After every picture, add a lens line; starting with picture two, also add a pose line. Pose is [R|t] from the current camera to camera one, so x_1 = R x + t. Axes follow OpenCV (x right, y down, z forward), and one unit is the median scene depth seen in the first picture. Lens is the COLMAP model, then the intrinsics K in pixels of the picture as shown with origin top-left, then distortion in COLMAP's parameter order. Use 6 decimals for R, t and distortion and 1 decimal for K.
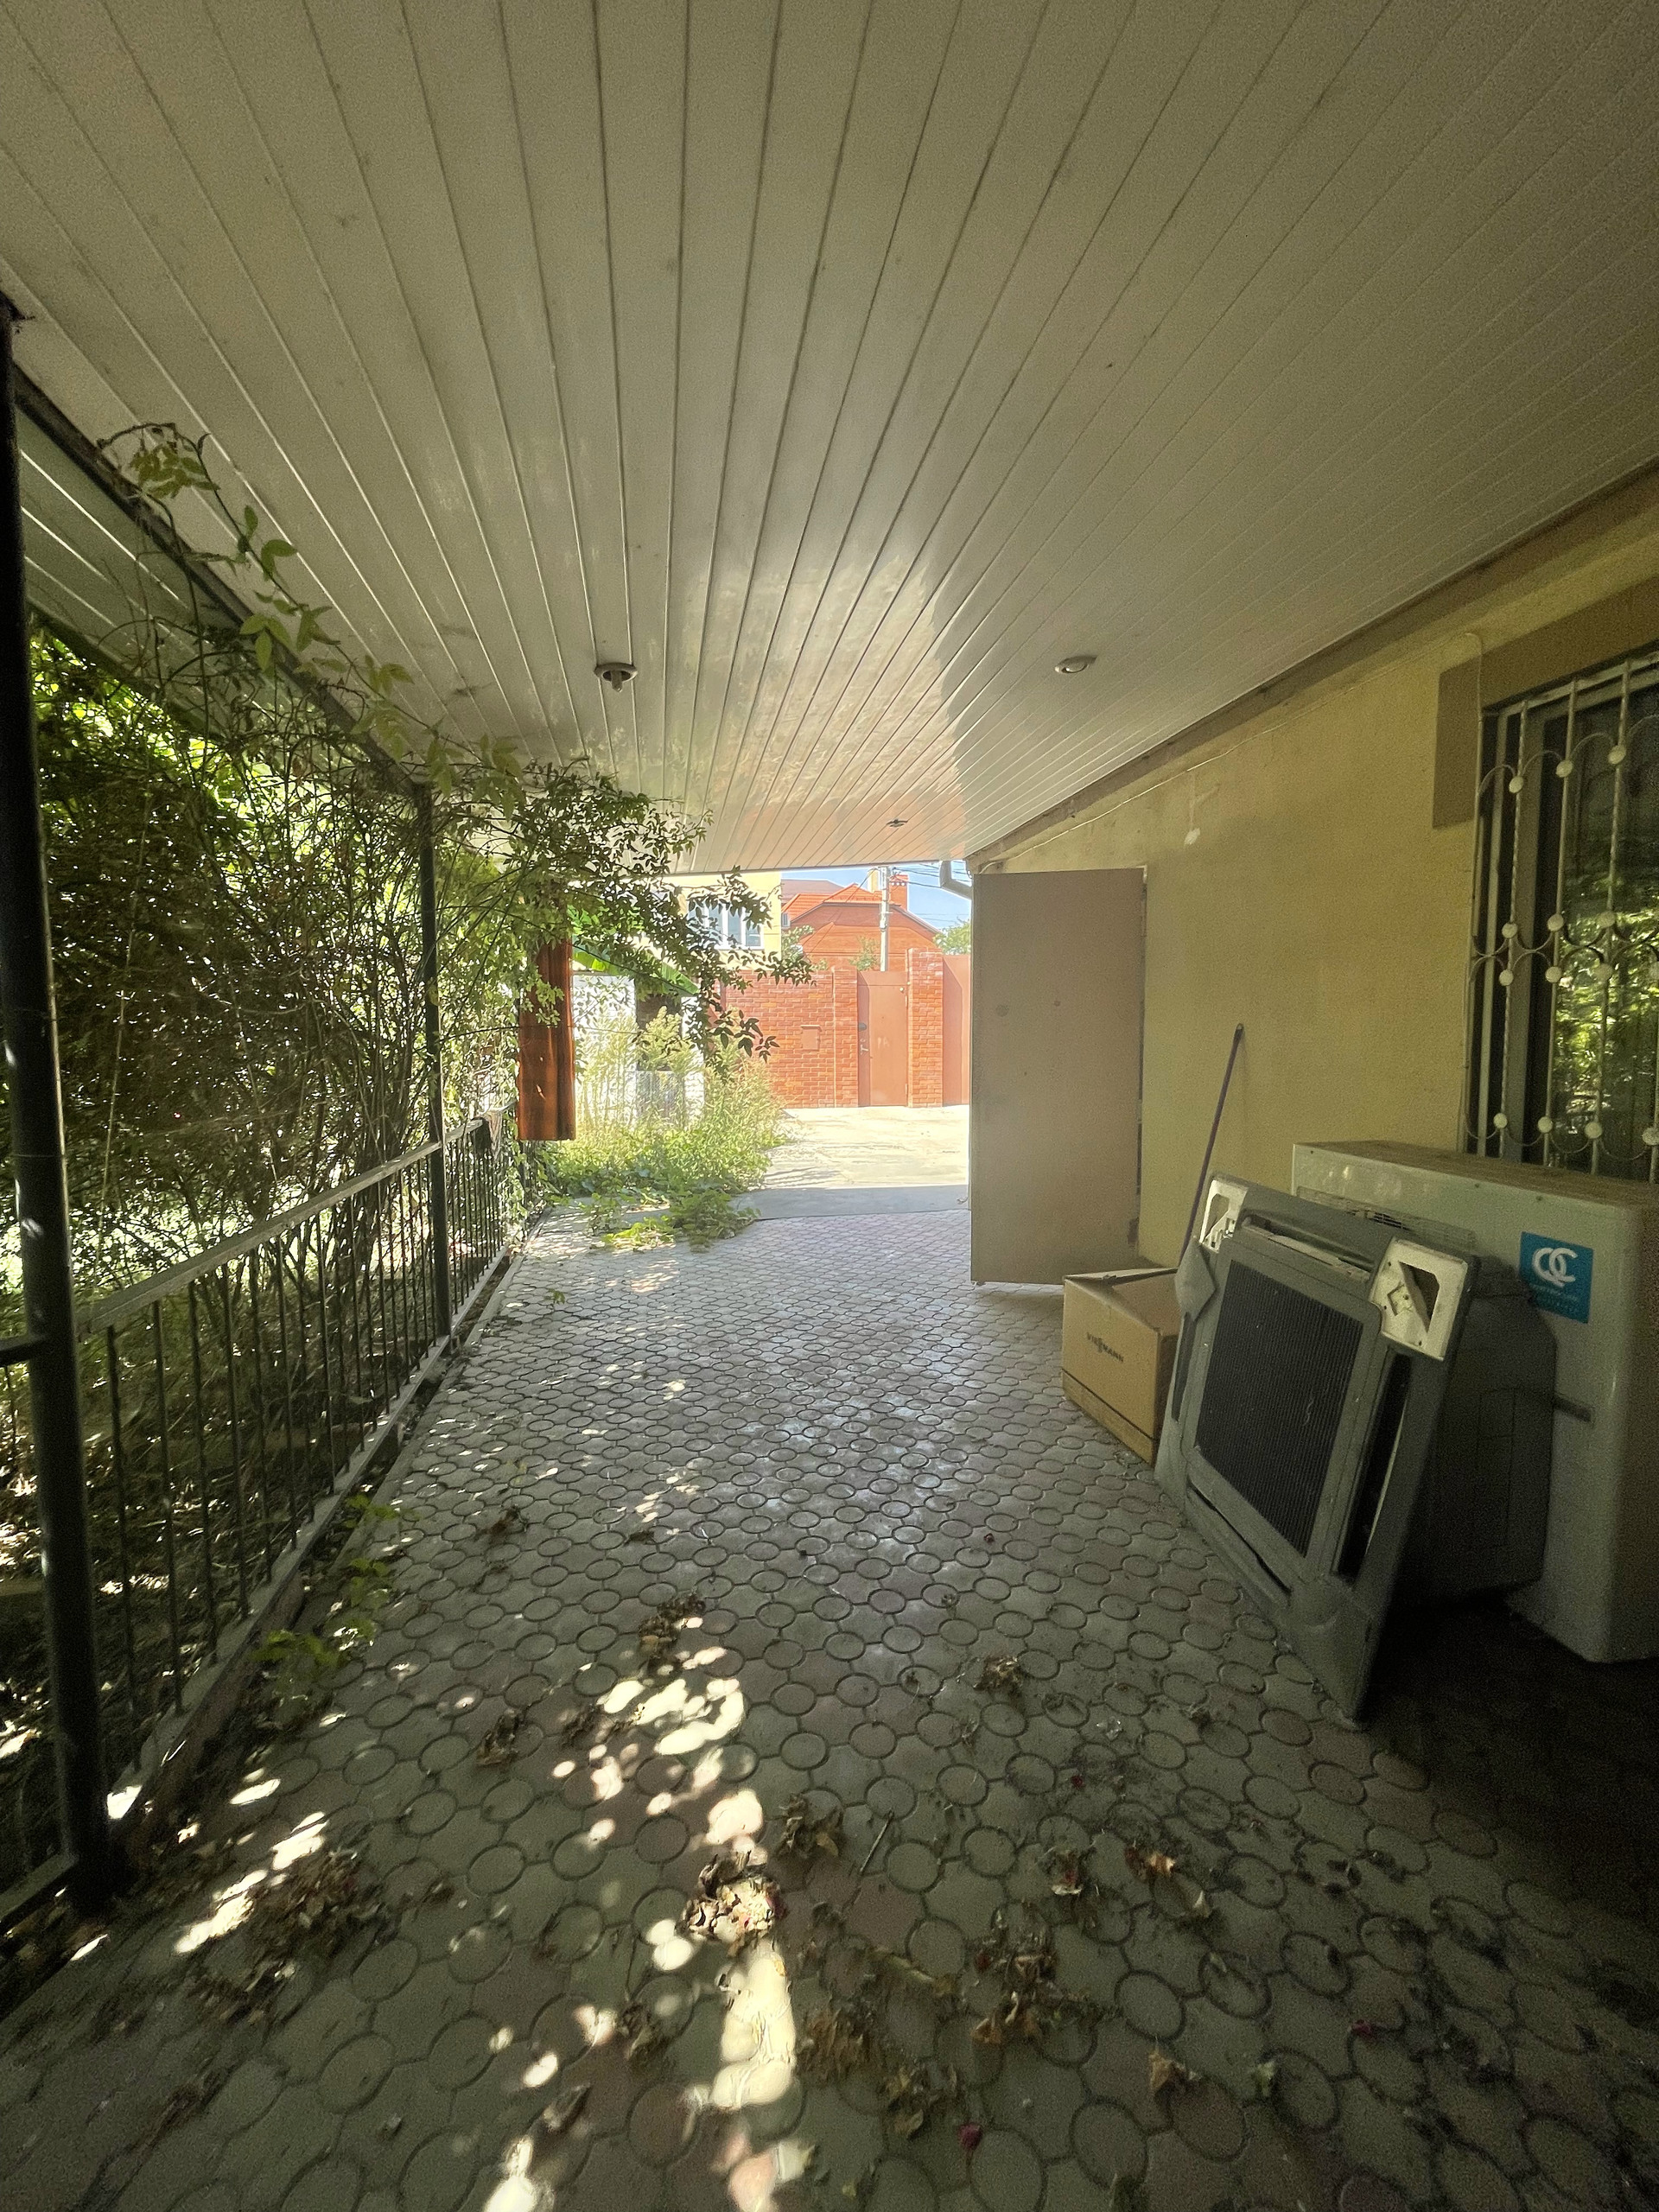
lens RADIAL K [[893.4, 0, 825.8], [0, 893.4, 1105.6], [0, 0, 1]] dist [-0.009368, 0.001357]
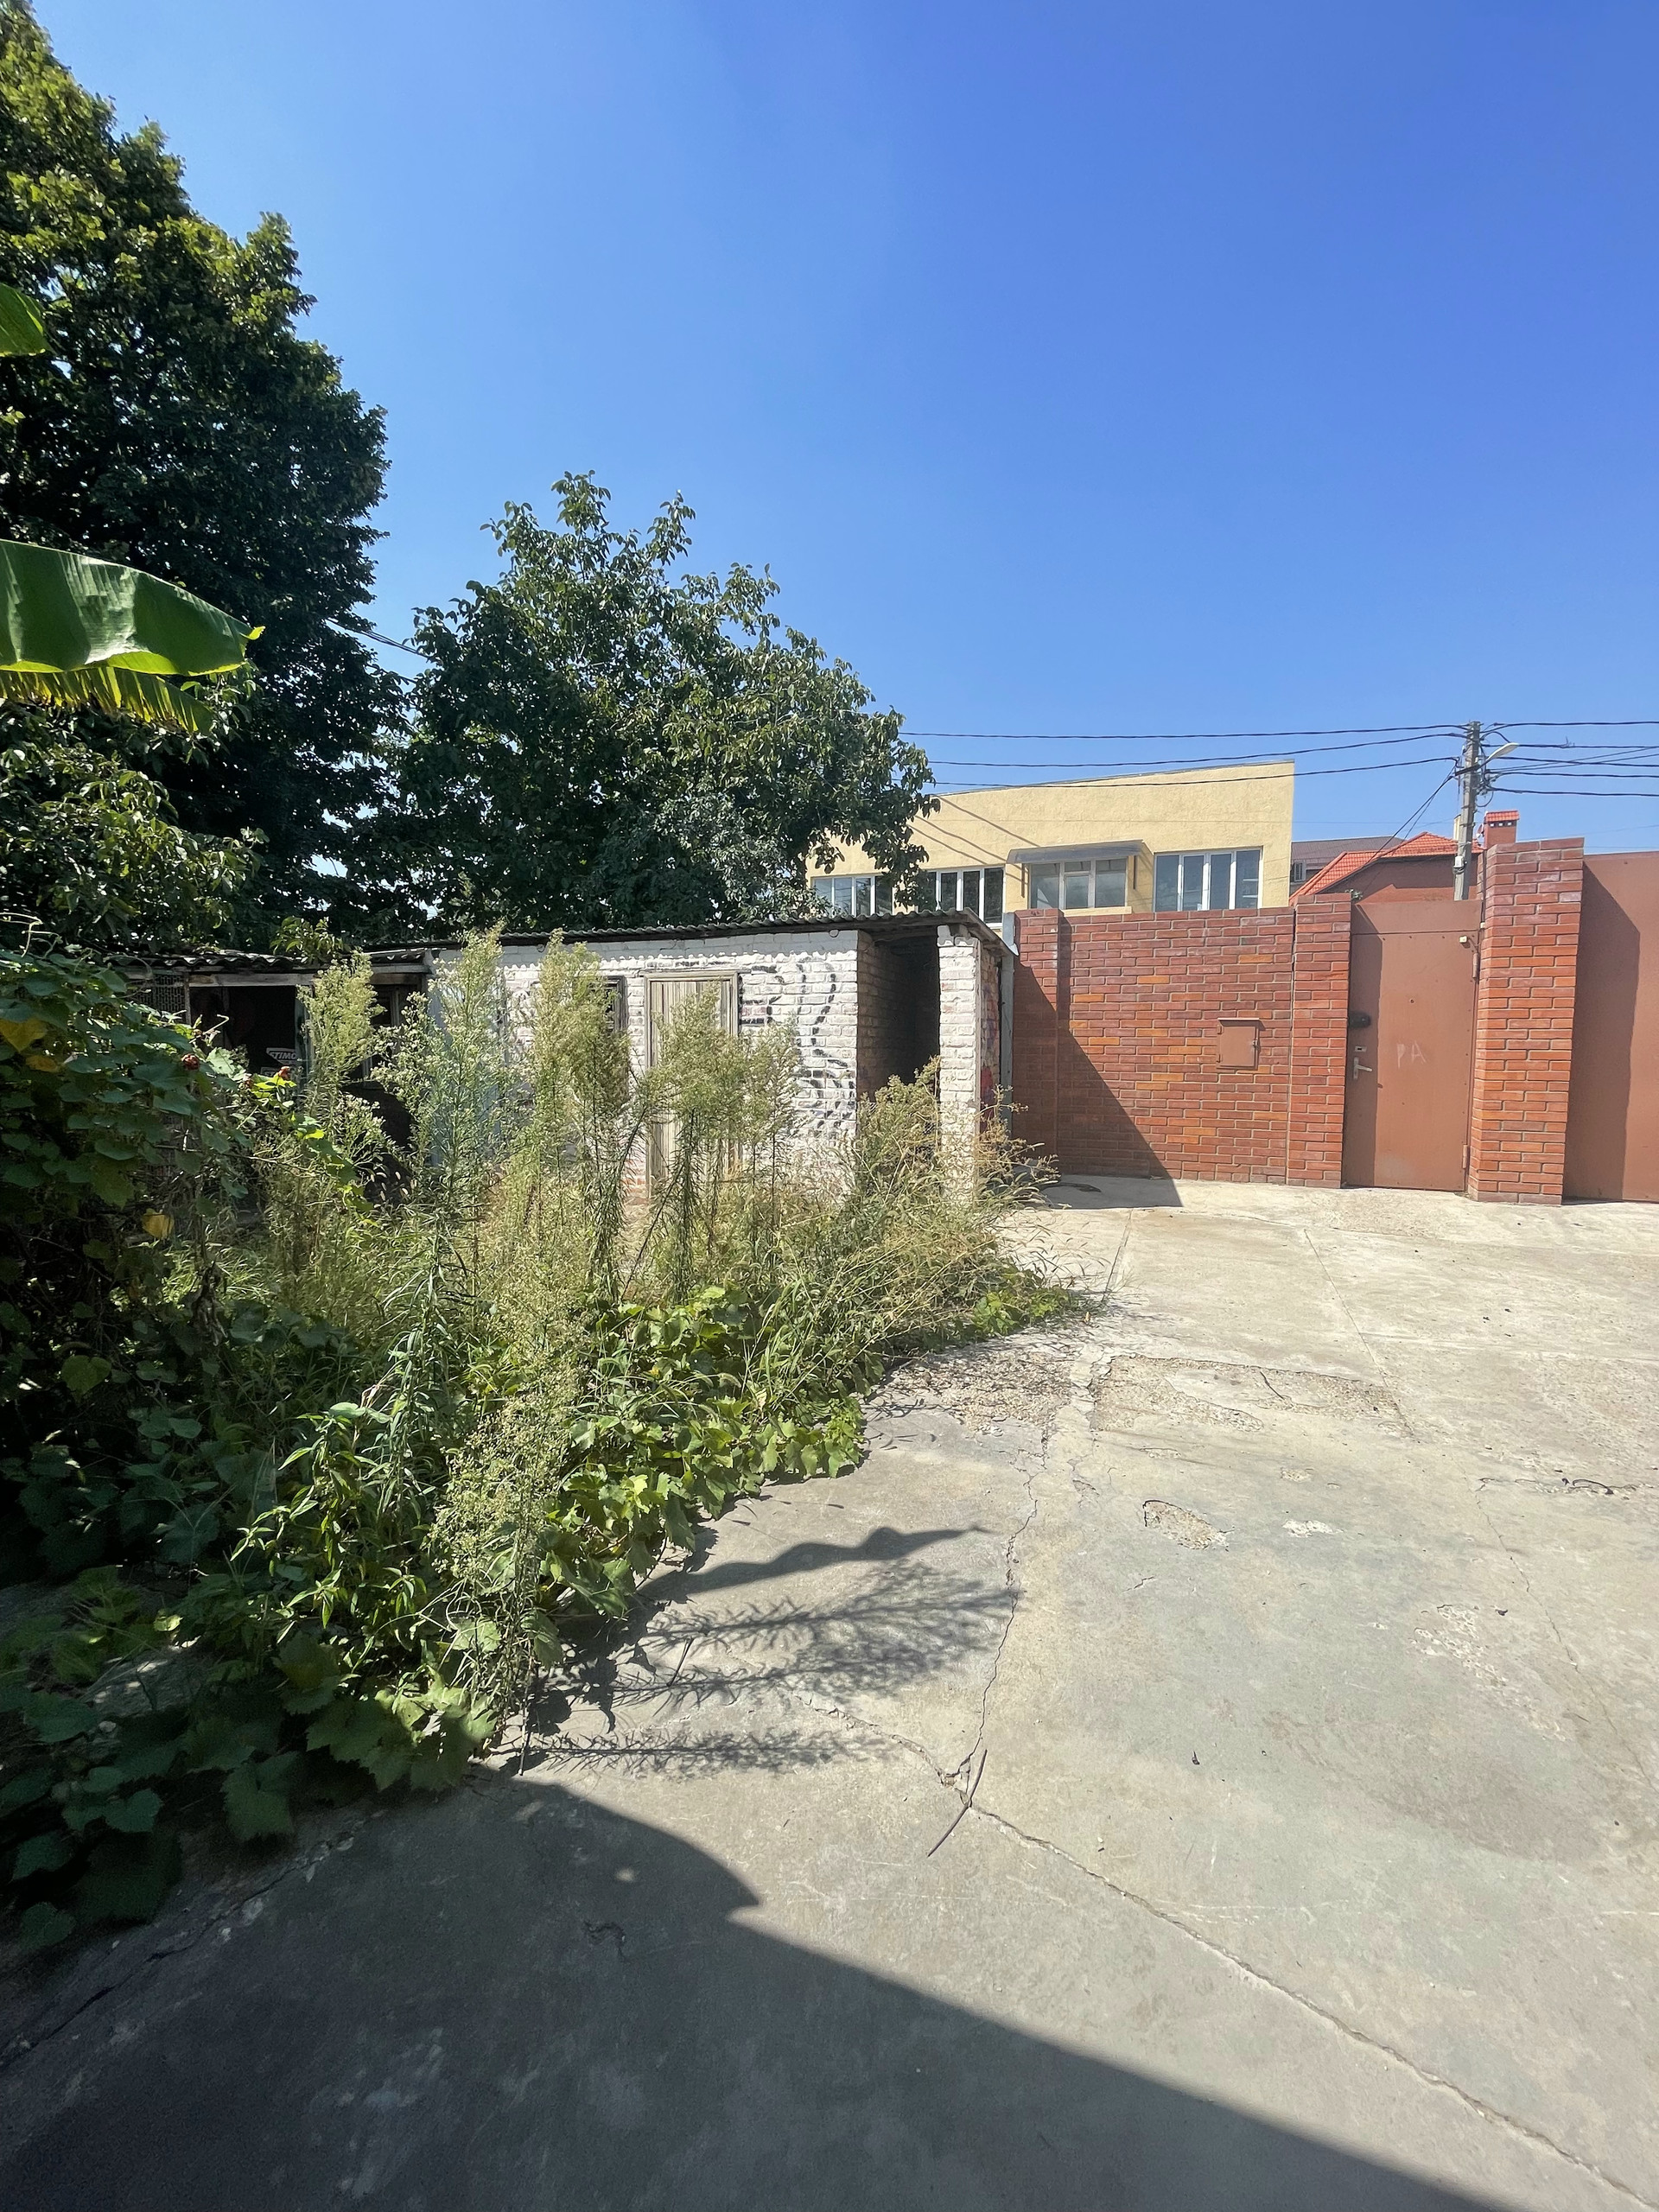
lens RADIAL K [[893.4, 0, 832.9], [0, 893.4, 1104.1], [0, 0, 1]] dist [-0.009368, 0.001357]
pose [[0.852414, 0.048507, -0.520613, 0.050928], [-0.041991, 0.998822, 0.024310, -0.043792], [0.521179, 0.001139, 0.853447, 0.448482]]
